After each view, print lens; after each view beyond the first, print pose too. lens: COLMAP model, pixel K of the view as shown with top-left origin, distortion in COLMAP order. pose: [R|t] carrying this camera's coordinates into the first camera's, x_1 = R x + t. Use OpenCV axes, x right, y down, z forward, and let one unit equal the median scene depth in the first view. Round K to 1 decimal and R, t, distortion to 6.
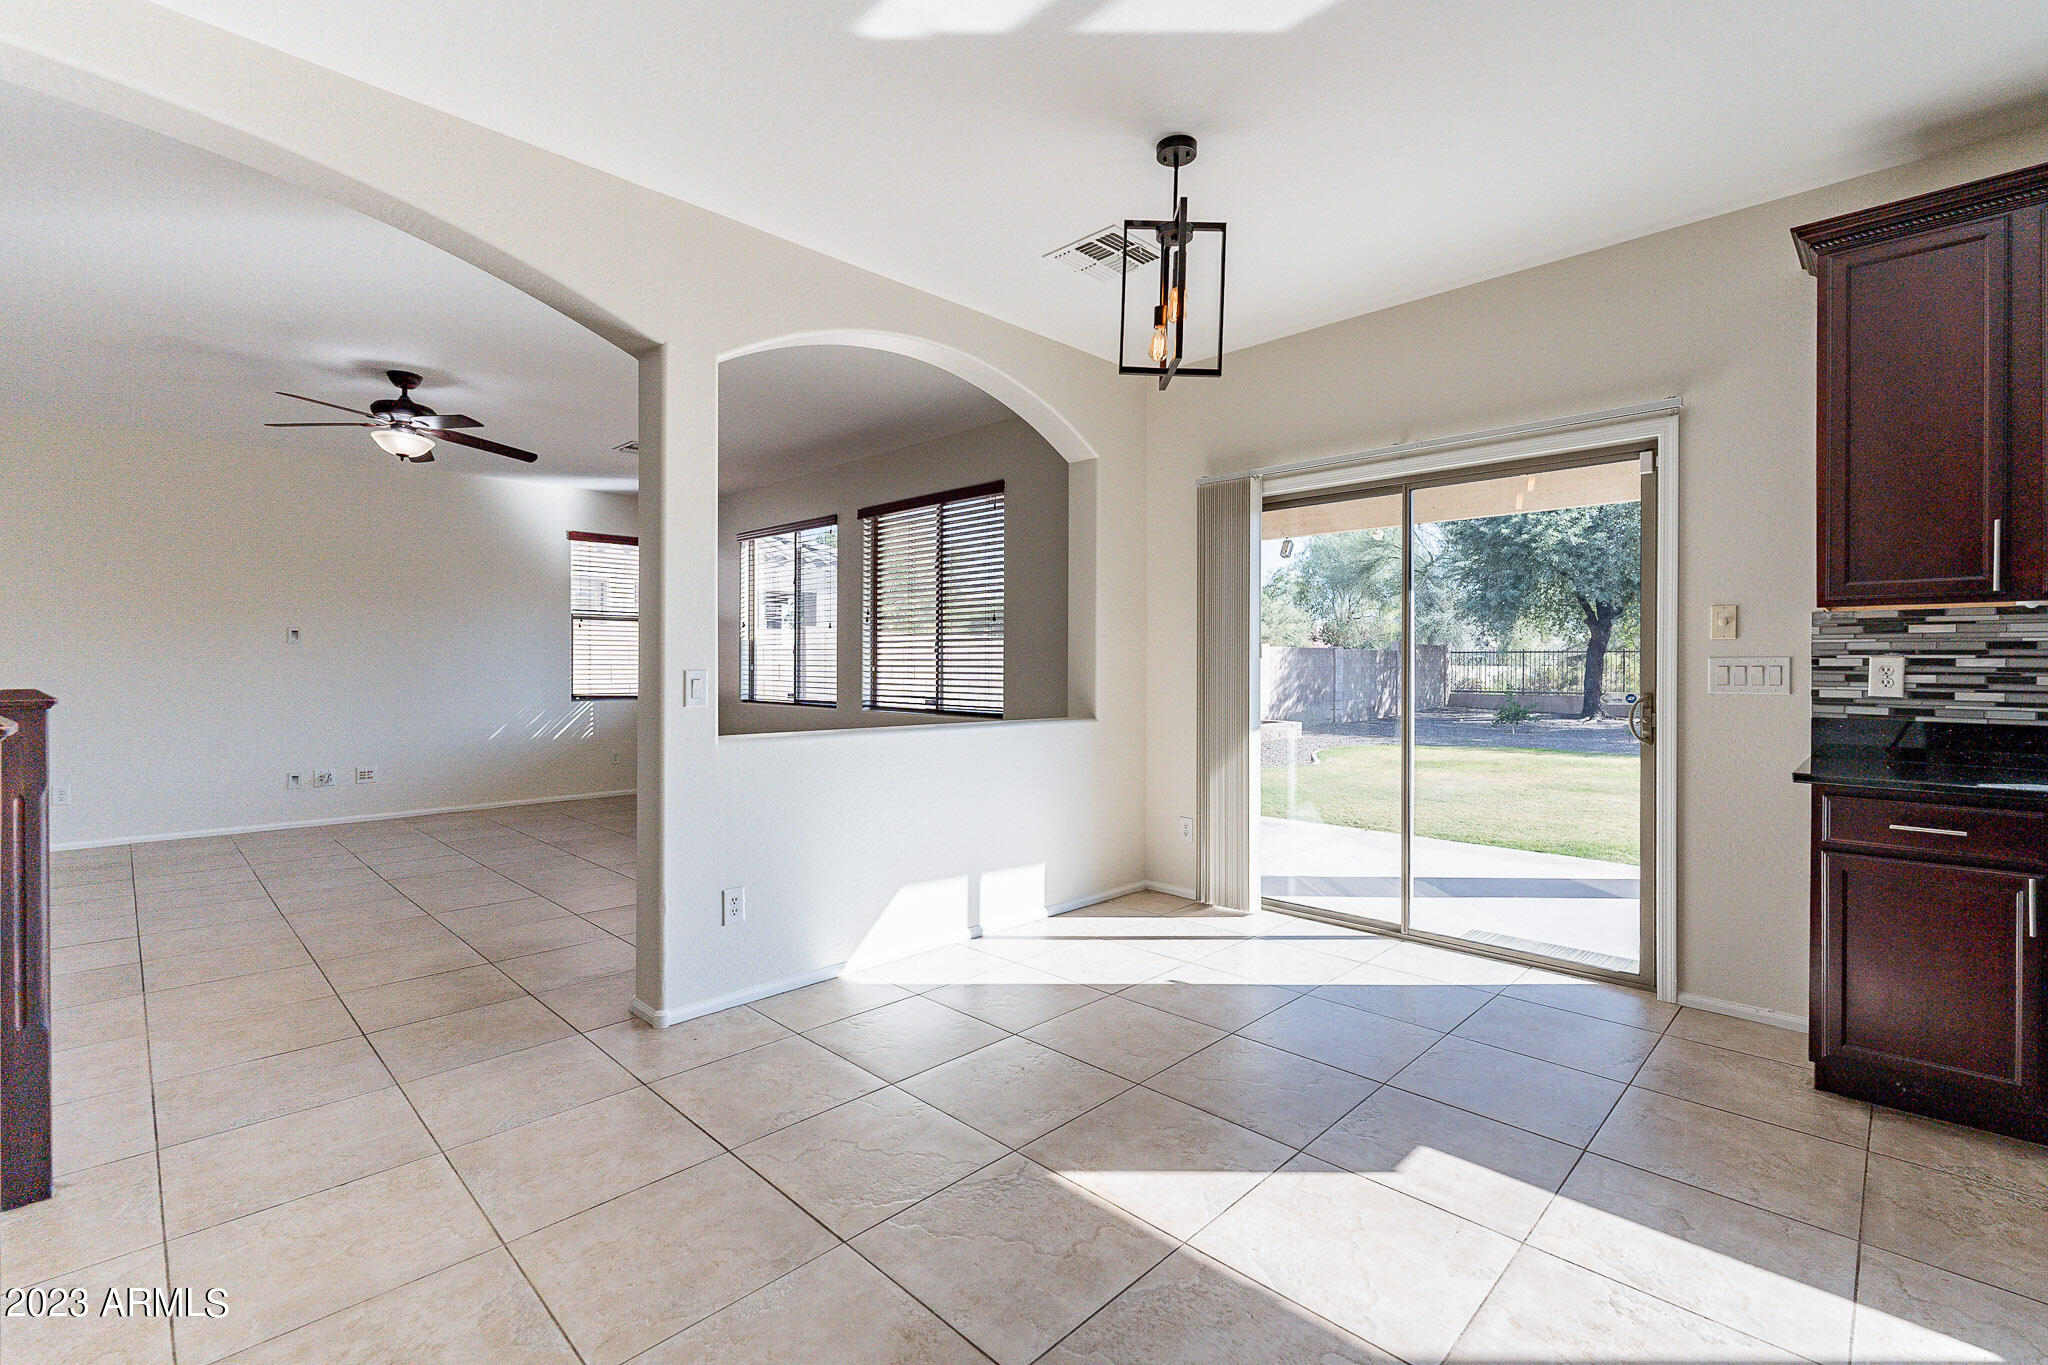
lens RADIAL K [[902.5, 0, 1018.6], [0, 902.5, 668.4], [0, 0, 1]] dist [-0.002950, -0.000090]
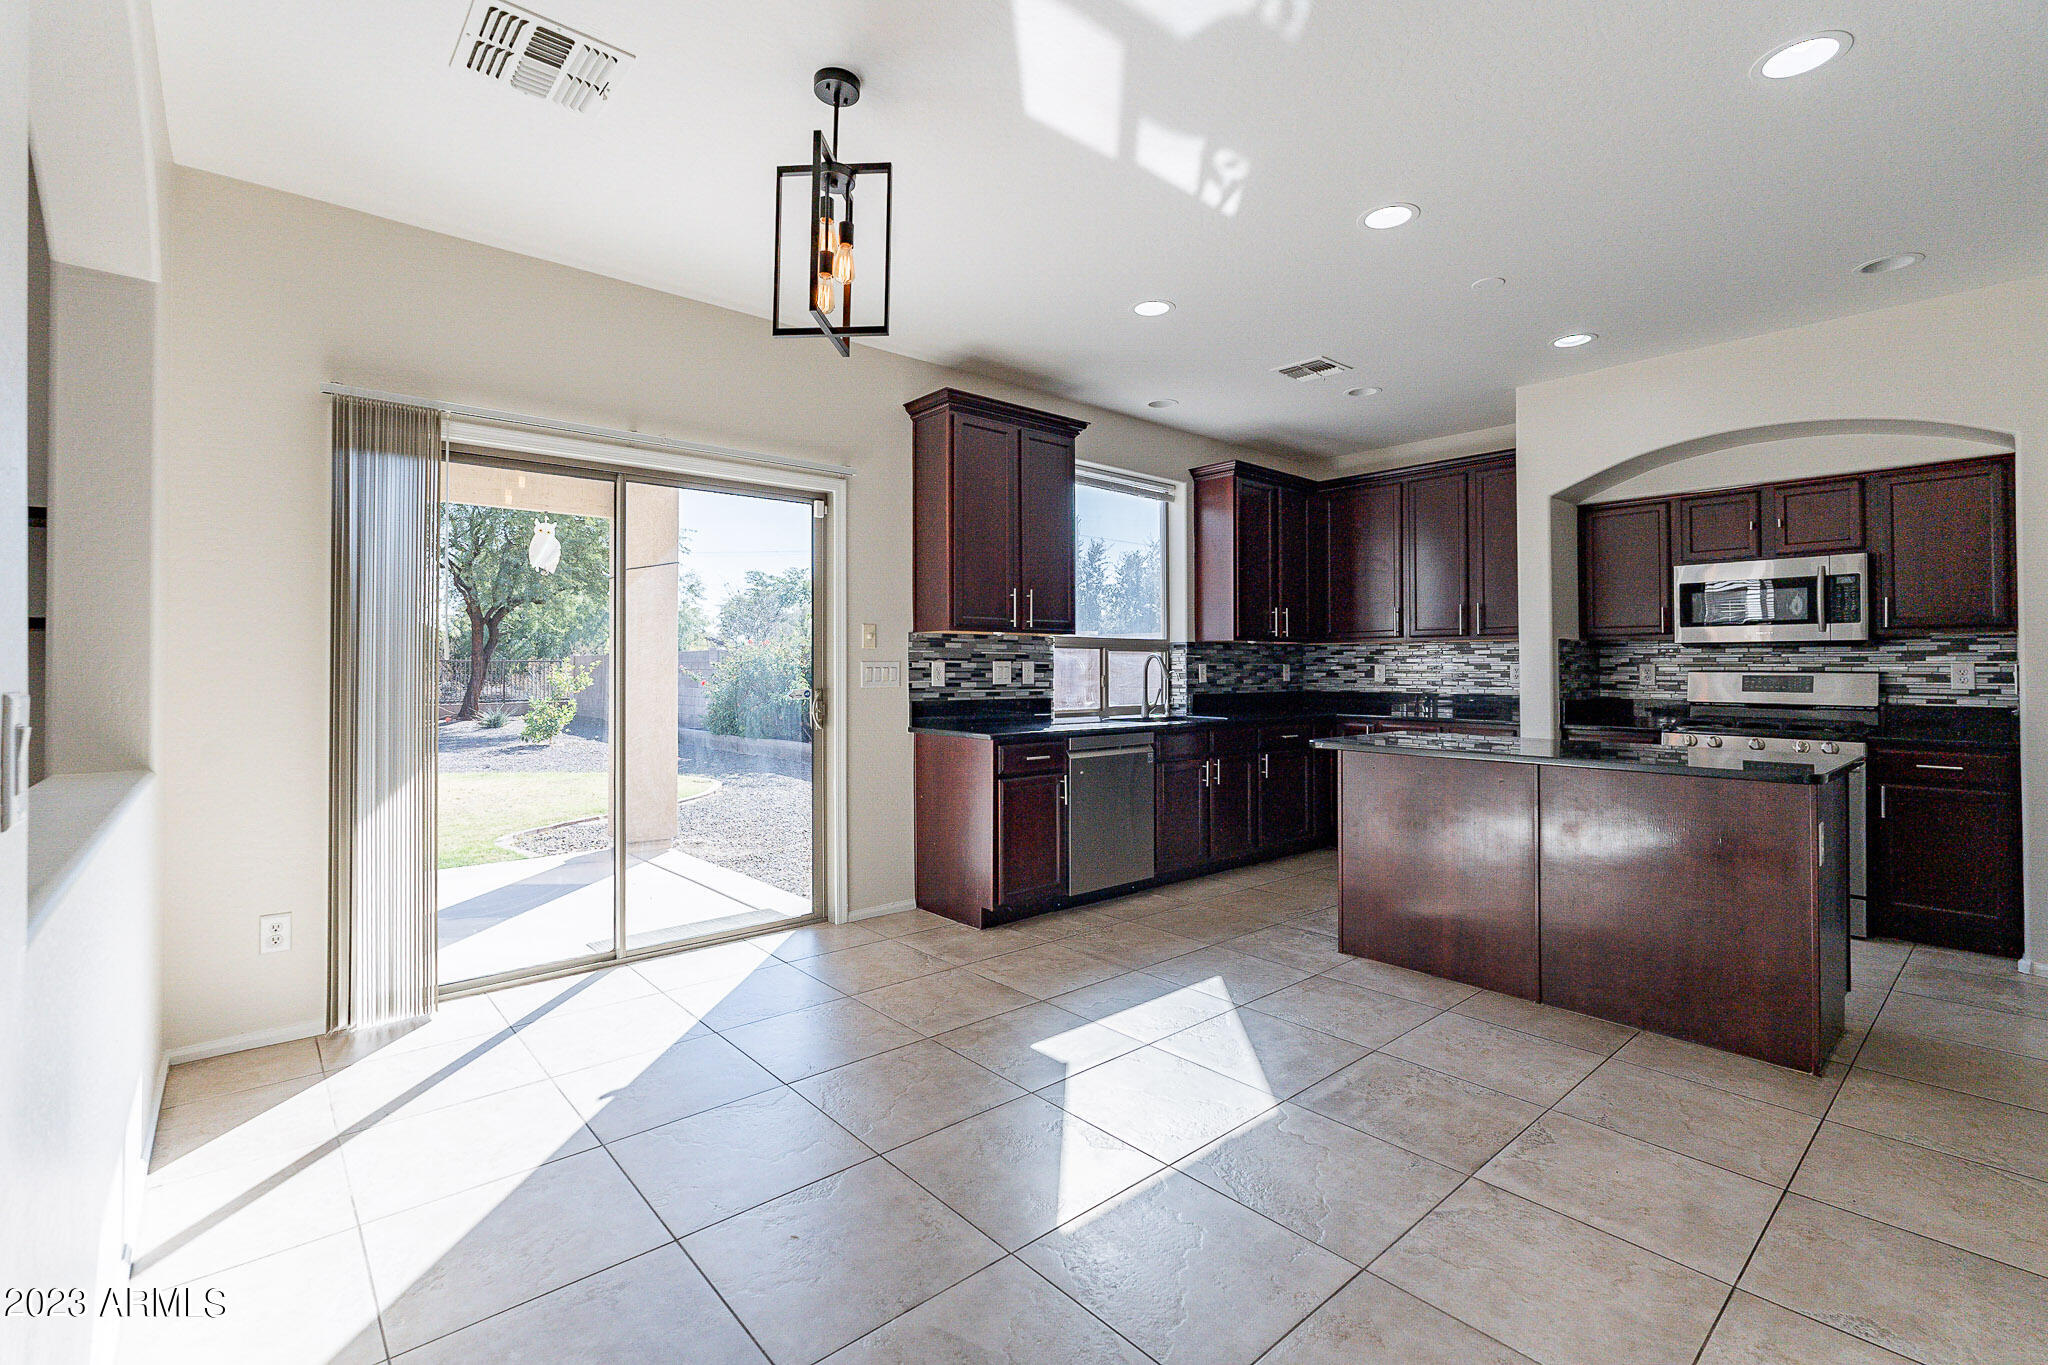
lens RADIAL K [[905.1, 0, 1022.8], [0, 905.1, 650.5], [0, 0, 1]] dist [-0.002523, -0.000074]
pose [[0.070356, 0.015491, 0.997402, -0.571585], [0.004927, 0.999862, -0.015877, -0.005509], [-0.997510, 0.006031, 0.070270, 0.628838]]
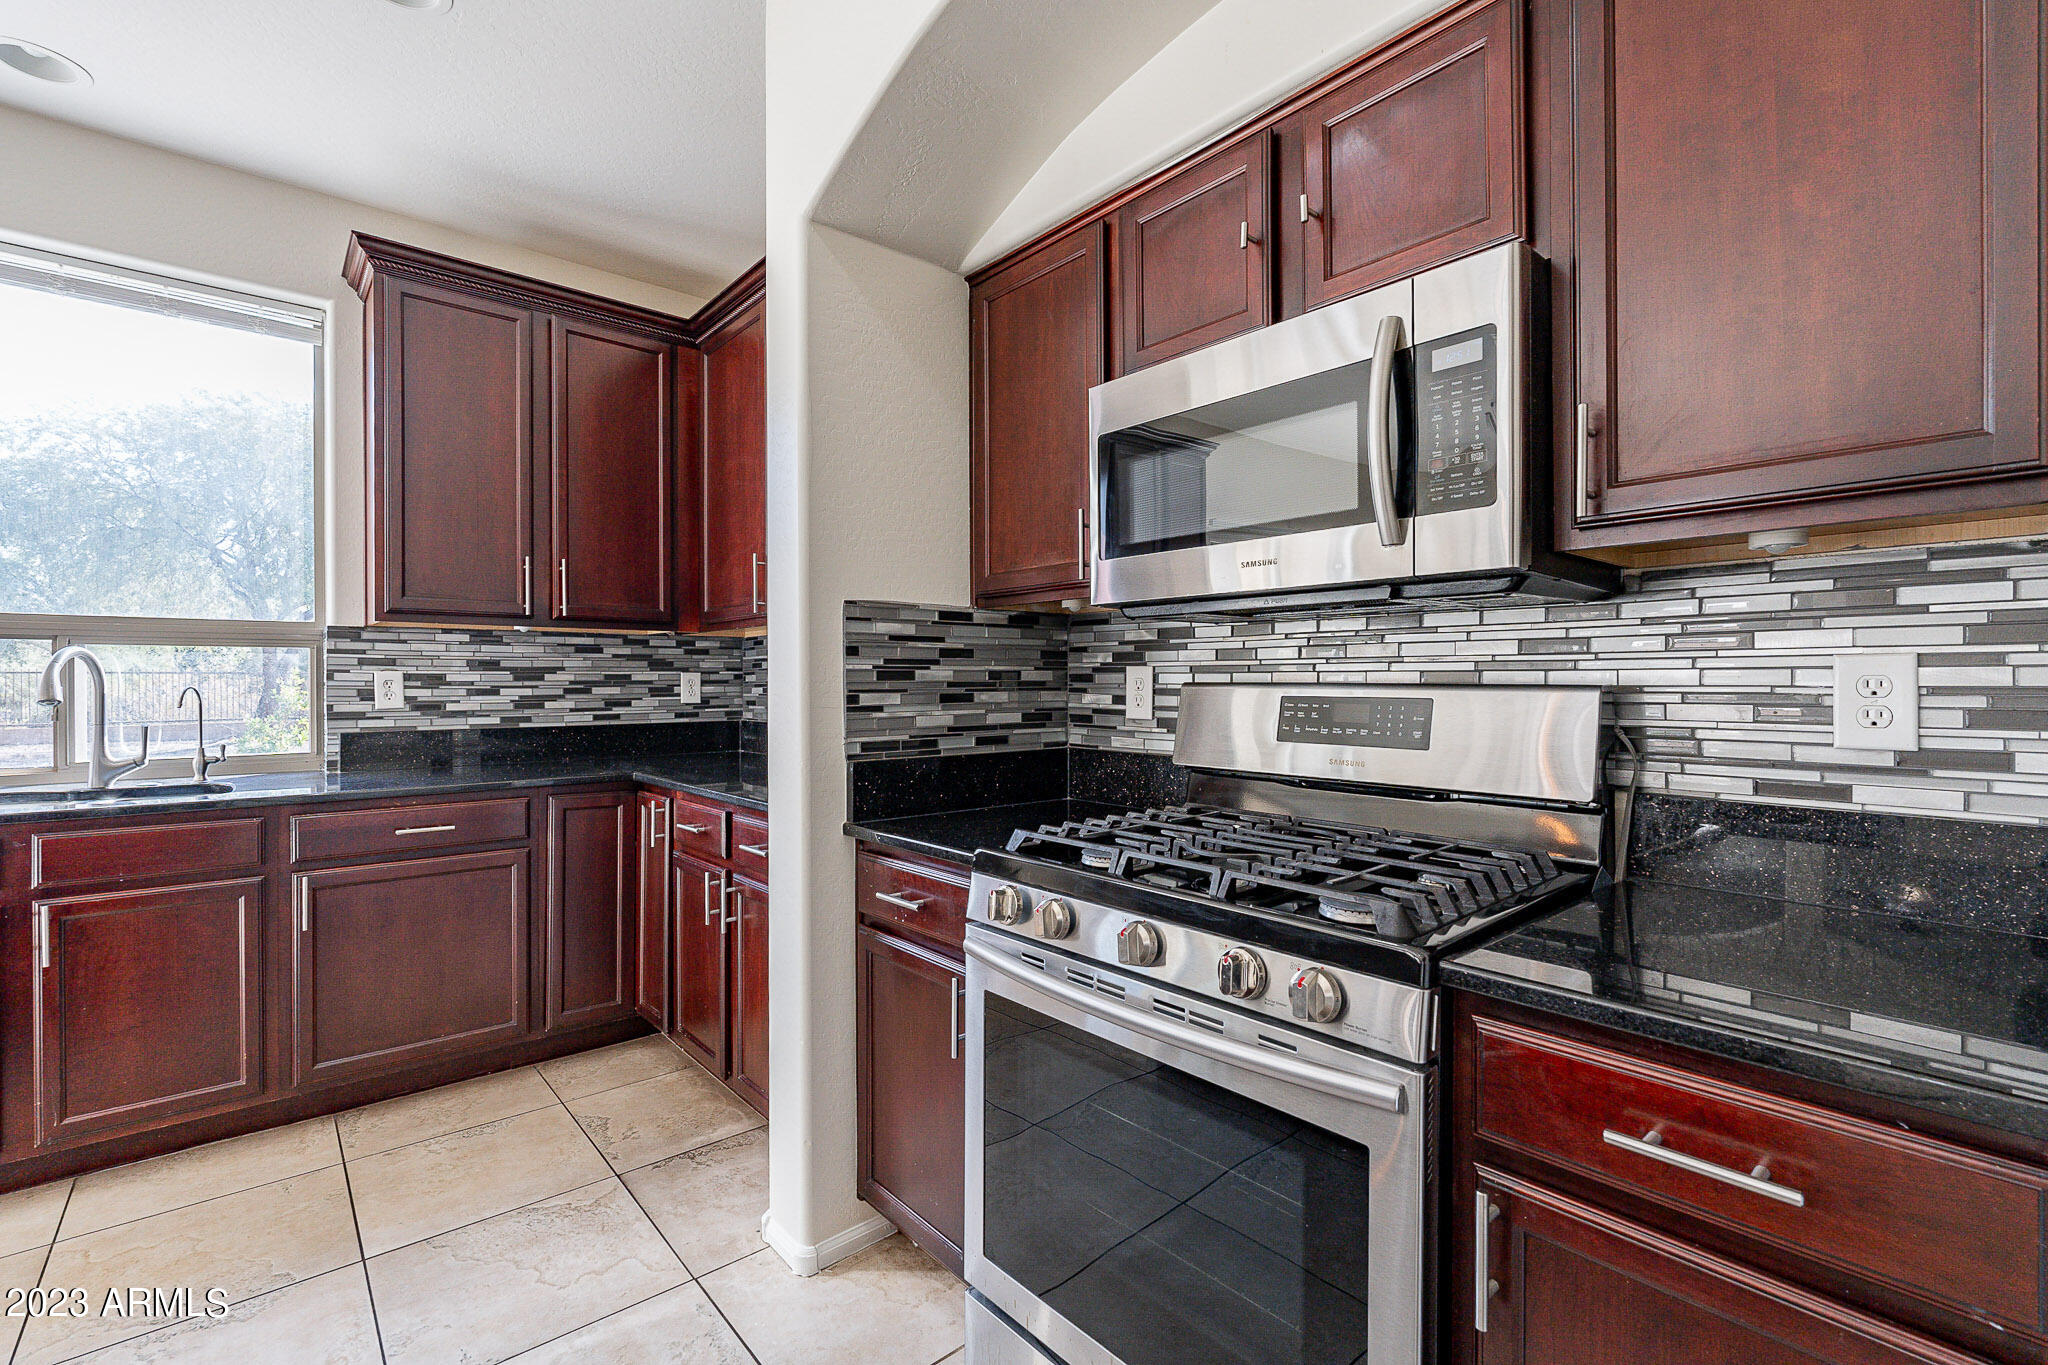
lens RADIAL K [[905.0, 0, 1024.0], [0, 905.0, 682.5], [0, 0, 1]] dist [-0.003000, -0.000270]
pose [[0.081589, -0.006574, 0.996644, 0.436303], [0.007852, 0.999951, 0.005953, 0.005331], [-0.996635, 0.007339, 0.081637, -0.322469]]
